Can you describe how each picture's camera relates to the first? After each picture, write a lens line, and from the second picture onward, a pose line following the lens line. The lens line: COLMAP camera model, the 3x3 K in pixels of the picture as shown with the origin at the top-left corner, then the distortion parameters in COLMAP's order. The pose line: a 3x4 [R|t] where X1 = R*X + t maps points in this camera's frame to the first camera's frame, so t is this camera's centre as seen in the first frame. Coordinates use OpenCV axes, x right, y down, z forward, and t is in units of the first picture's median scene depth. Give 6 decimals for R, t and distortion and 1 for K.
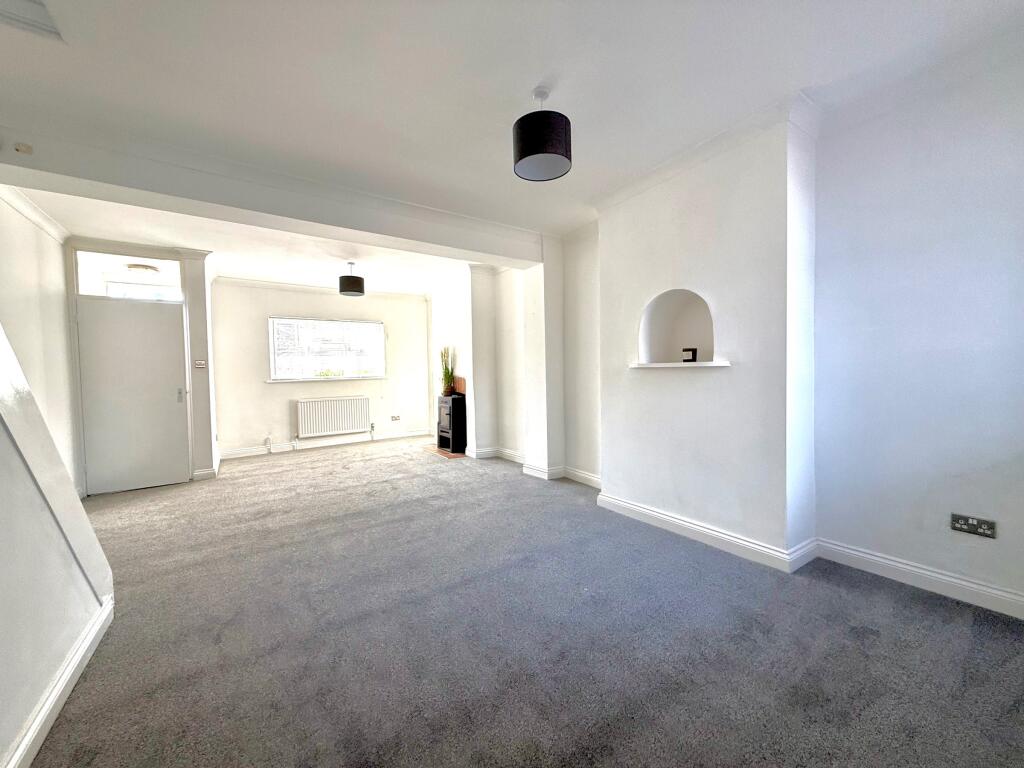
lens RADIAL K [[414.8, 0, 496.6], [0, 414.8, 385.9], [0, 0, 1]] dist [-0.011906, -0.000137]
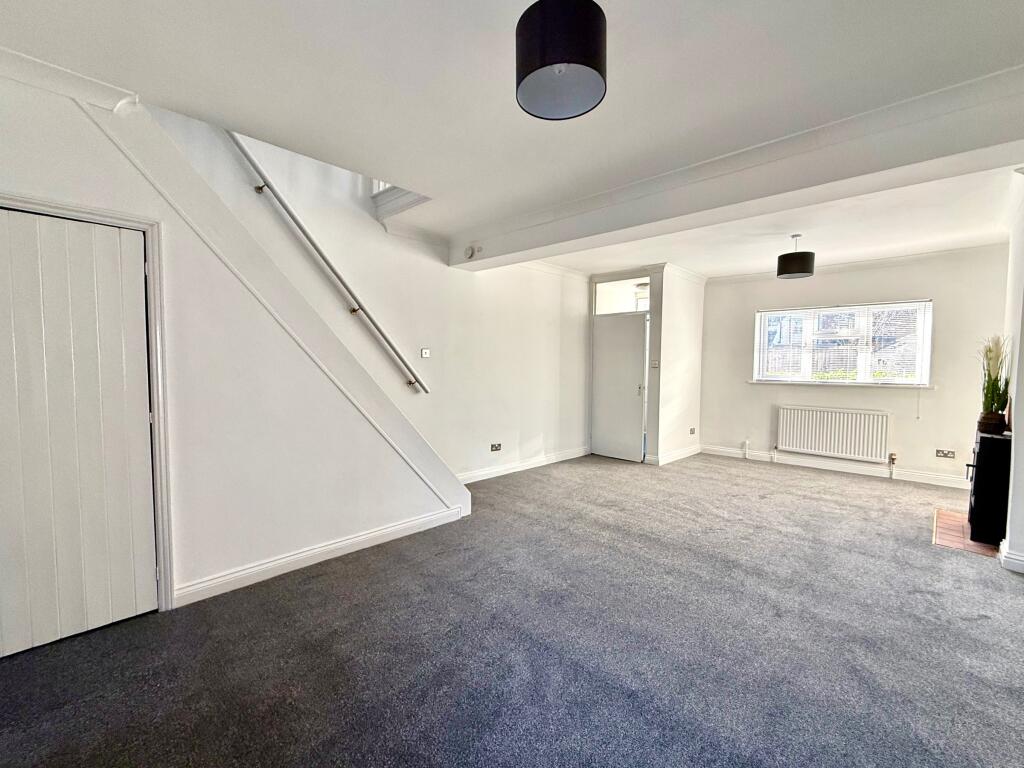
lens RADIAL K [[414.8, 0, 498.5], [0, 414.8, 384.2], [0, 0, 1]] dist [-0.011906, -0.000137]
pose [[0.189388, 0.069482, -0.979441, 0.343927], [-0.047078, 0.996989, 0.061623, -0.049947], [0.980773, 0.034439, 0.192088, 0.371722]]
